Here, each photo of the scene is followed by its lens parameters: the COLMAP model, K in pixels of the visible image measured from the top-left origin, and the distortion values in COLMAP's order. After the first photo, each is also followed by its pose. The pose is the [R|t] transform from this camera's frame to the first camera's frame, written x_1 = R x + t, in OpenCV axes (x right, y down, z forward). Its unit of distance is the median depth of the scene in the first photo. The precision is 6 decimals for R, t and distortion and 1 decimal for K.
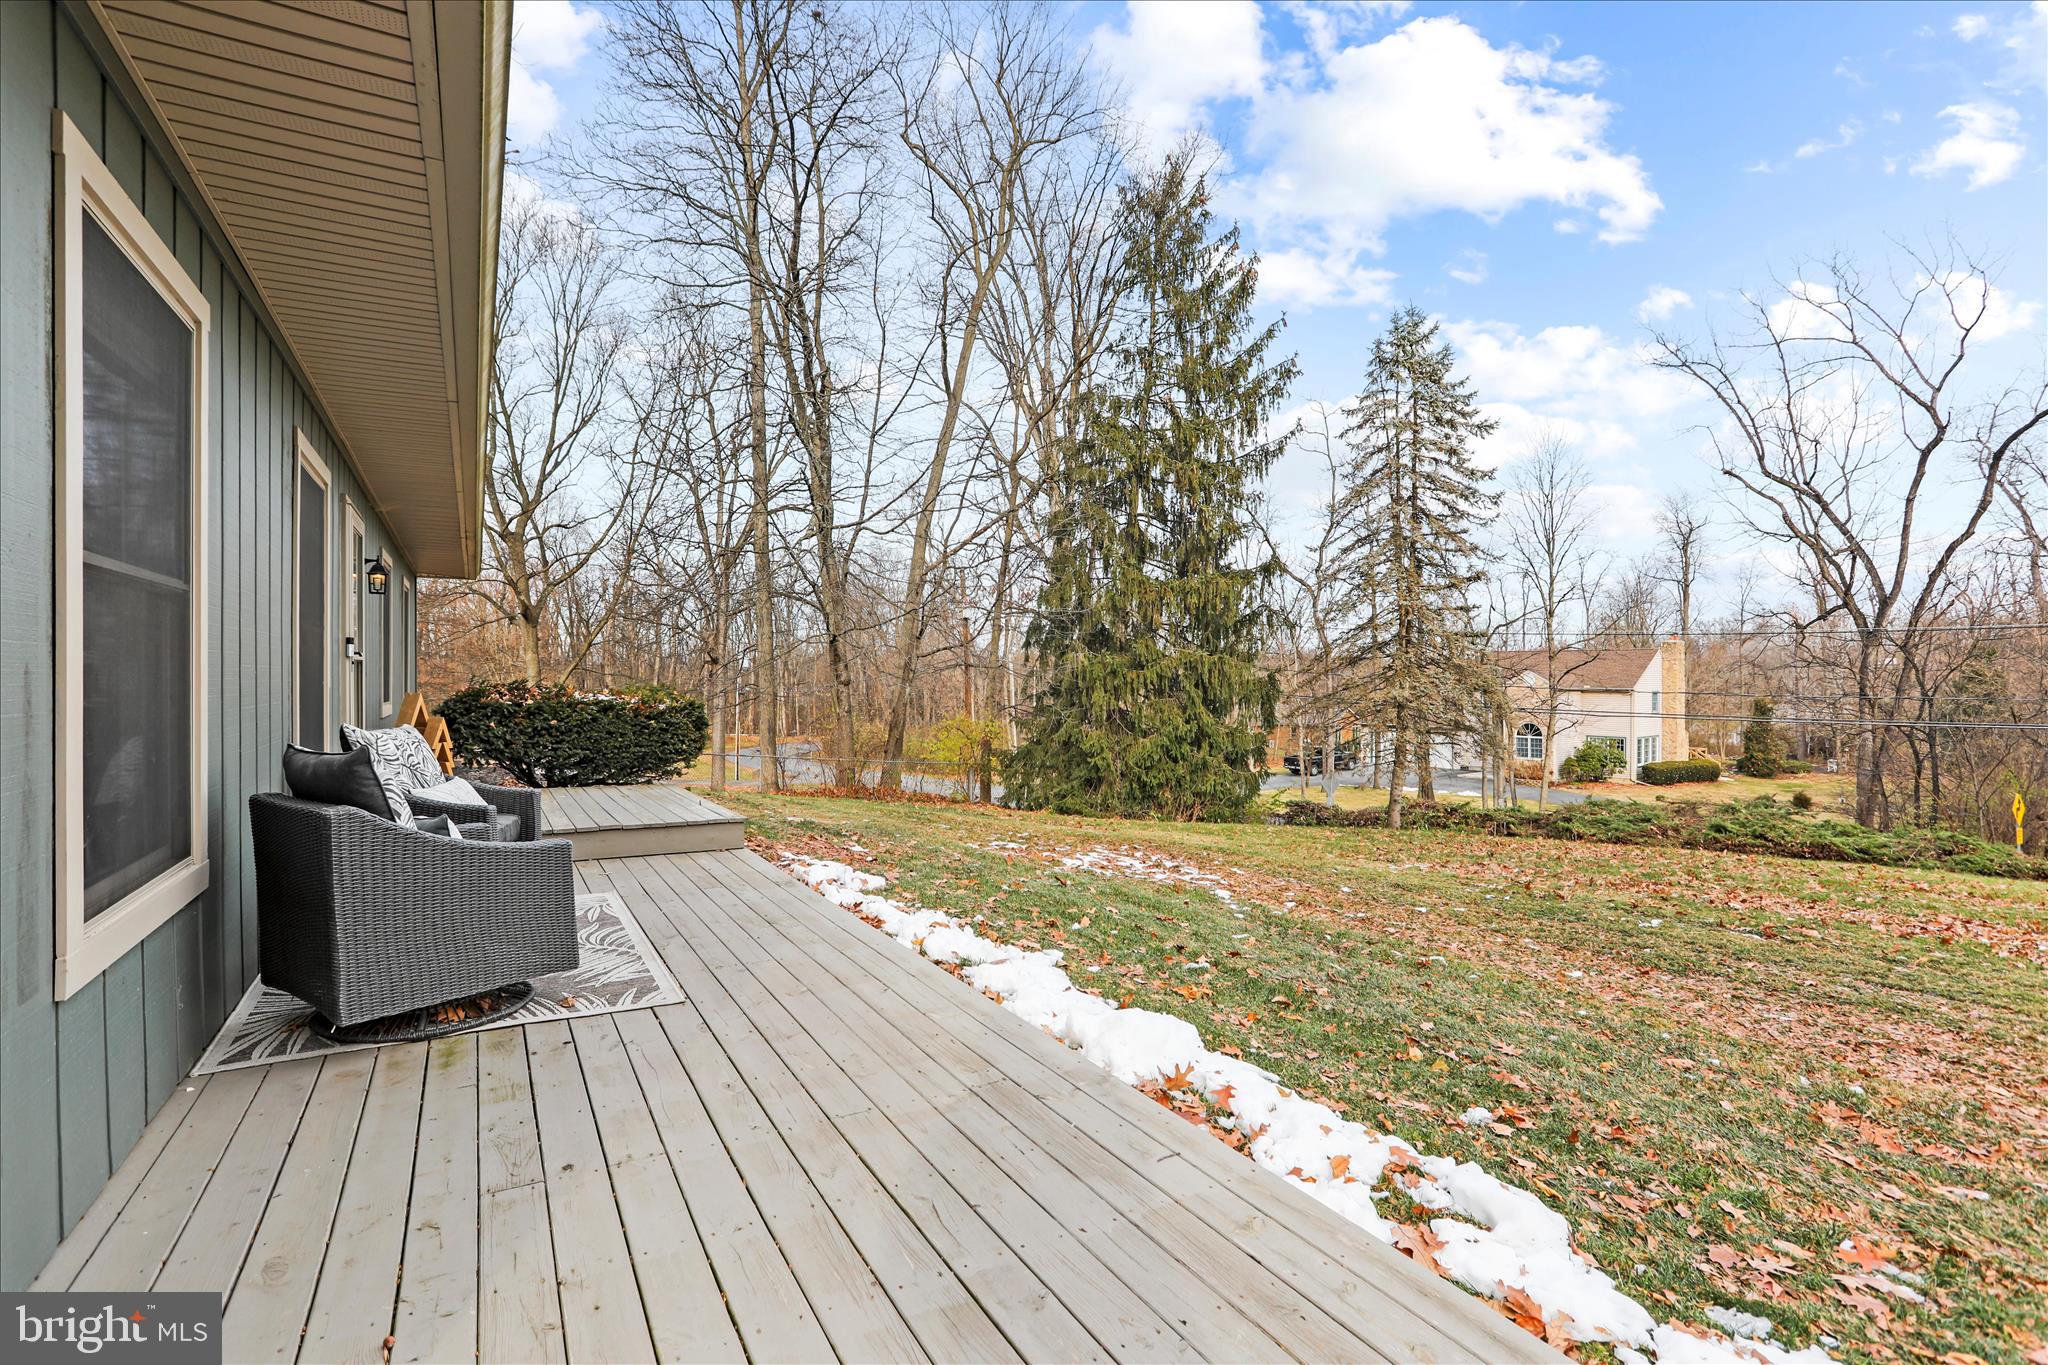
lens RADIAL K [[991.6, 0, 1026.1], [0, 991.6, 679.7], [0, 0, 1]] dist [-0.034812, 0.023348]
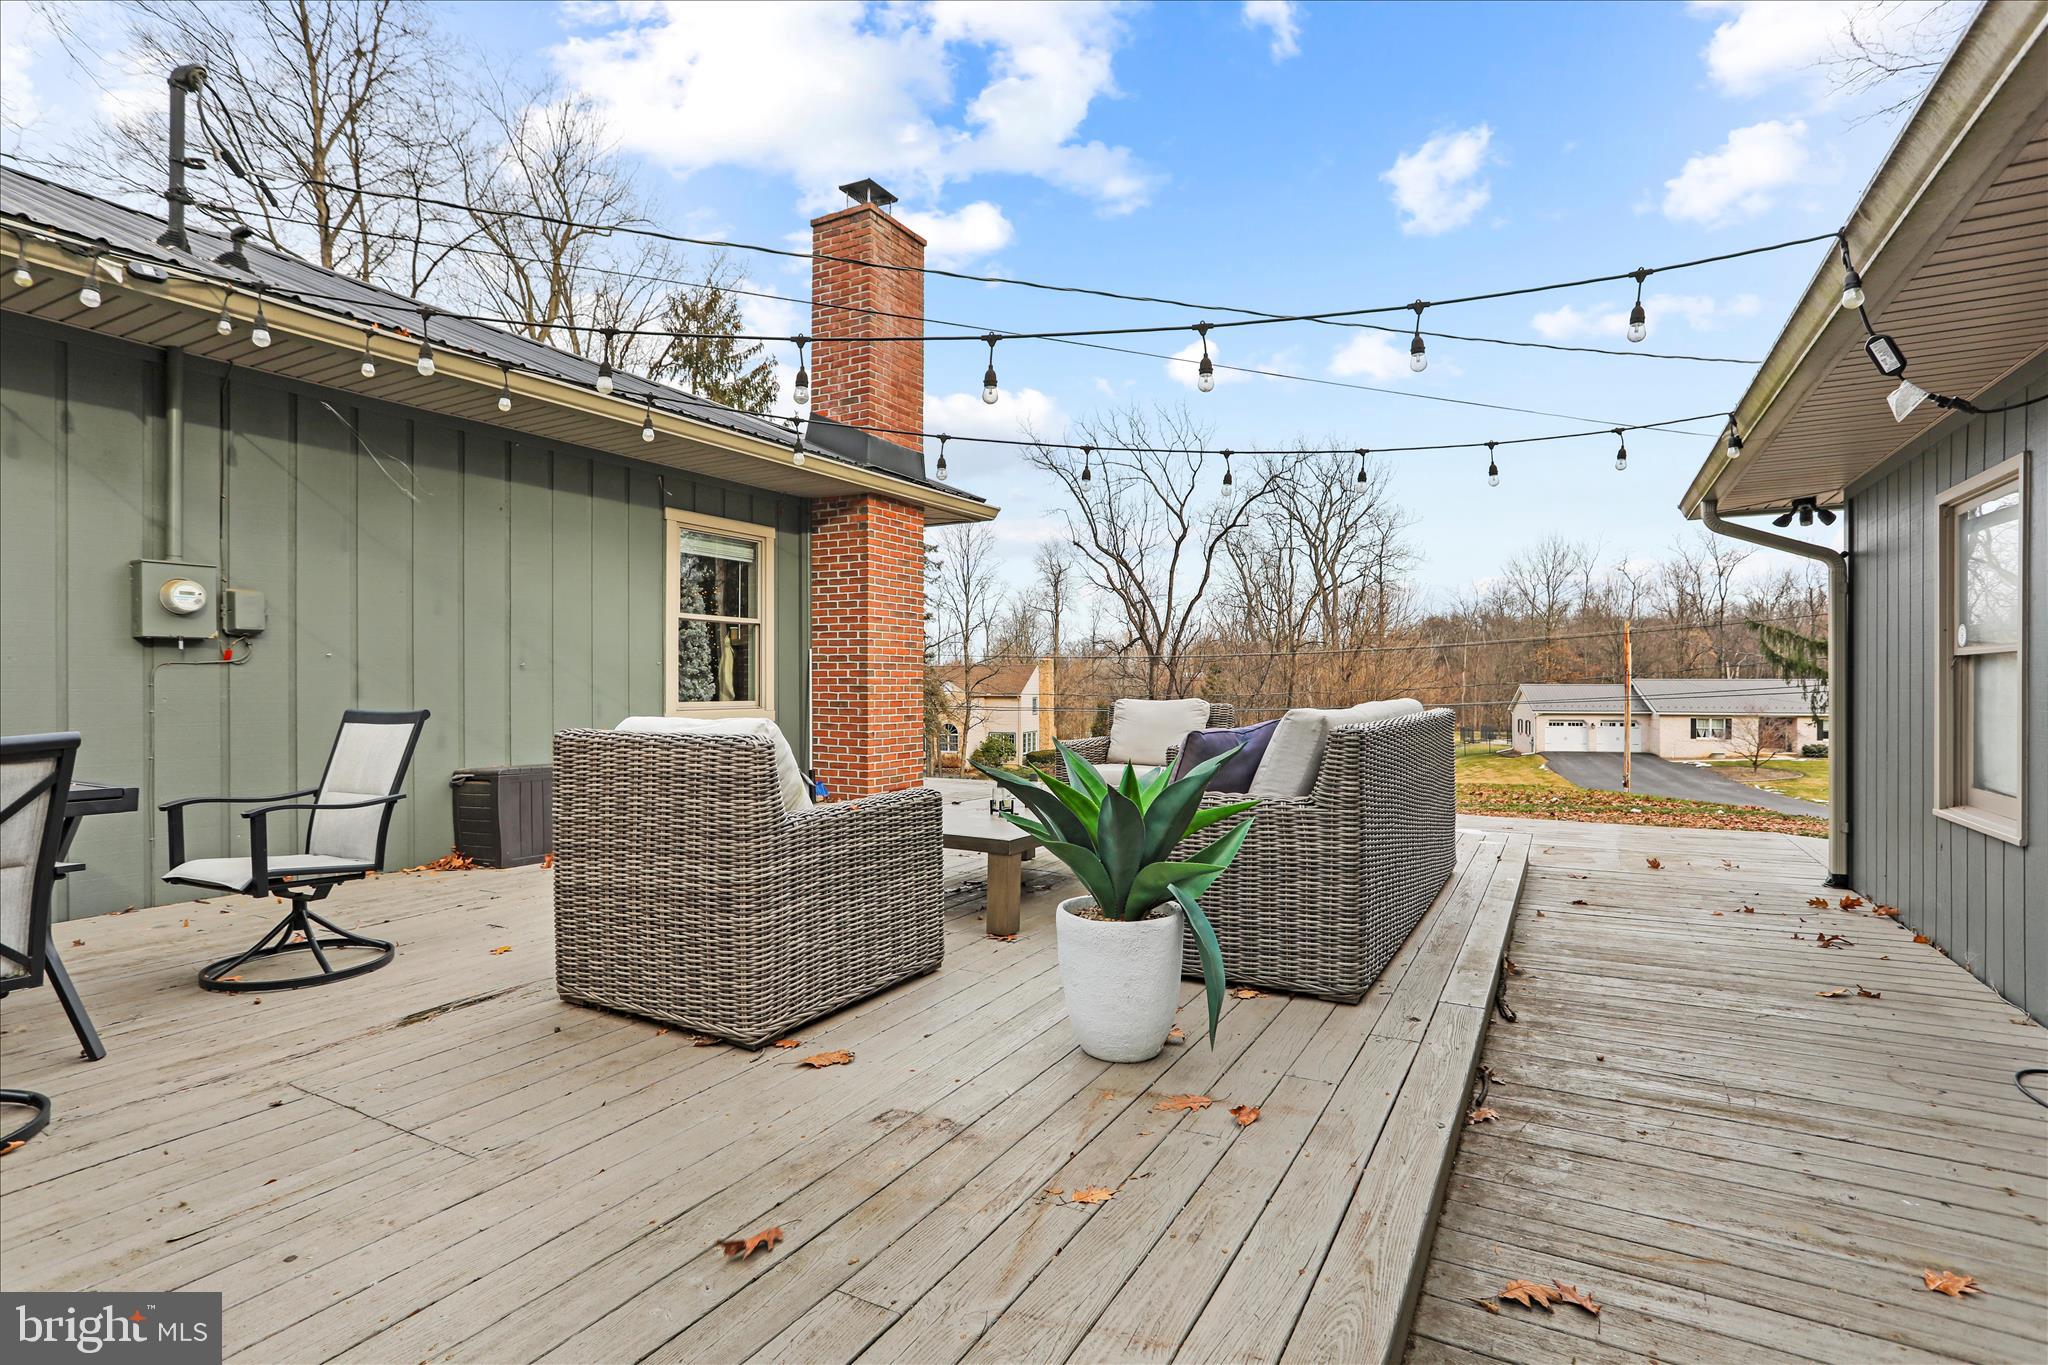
lens RADIAL K [[991.6, 0, 1022.5], [0, 991.6, 680.1], [0, 0, 1]] dist [-0.034812, 0.023348]
pose [[0.850204, 0.004500, 0.526435, -0.117002], [0.000508, 0.999956, -0.009367, 0.002498], [-0.526454, 0.008231, 0.850164, -0.195192]]
